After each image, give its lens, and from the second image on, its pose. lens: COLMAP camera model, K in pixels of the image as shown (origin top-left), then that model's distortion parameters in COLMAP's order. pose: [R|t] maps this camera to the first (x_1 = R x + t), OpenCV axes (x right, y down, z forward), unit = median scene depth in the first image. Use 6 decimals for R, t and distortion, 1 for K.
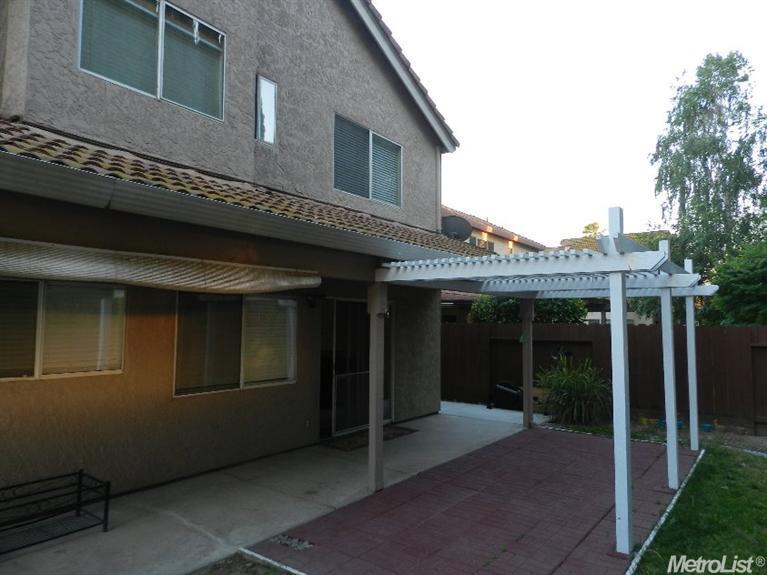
lens RADIAL K [[524.5, 0, 383.1], [0, 524.5, 287.0], [0, 0, 1]] dist [0.011678, -0.002038]
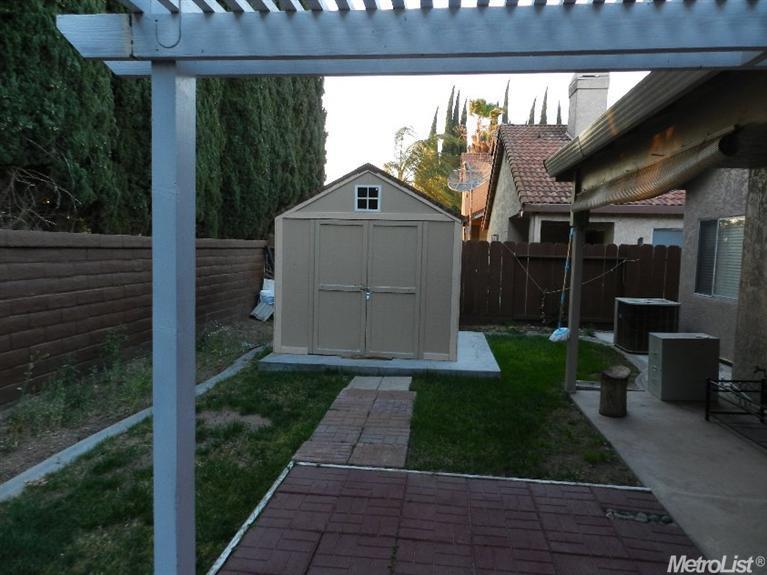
lens RADIAL K [[524.5, 0, 383.7], [0, 524.5, 287.4], [0, 0, 1]] dist [0.011678, -0.002038]
pose [[-0.865039, 0.014957, -0.501481, 0.550497], [0.003376, 0.999706, 0.023993, 0.140631], [0.501692, 0.019061, -0.864836, 1.545618]]
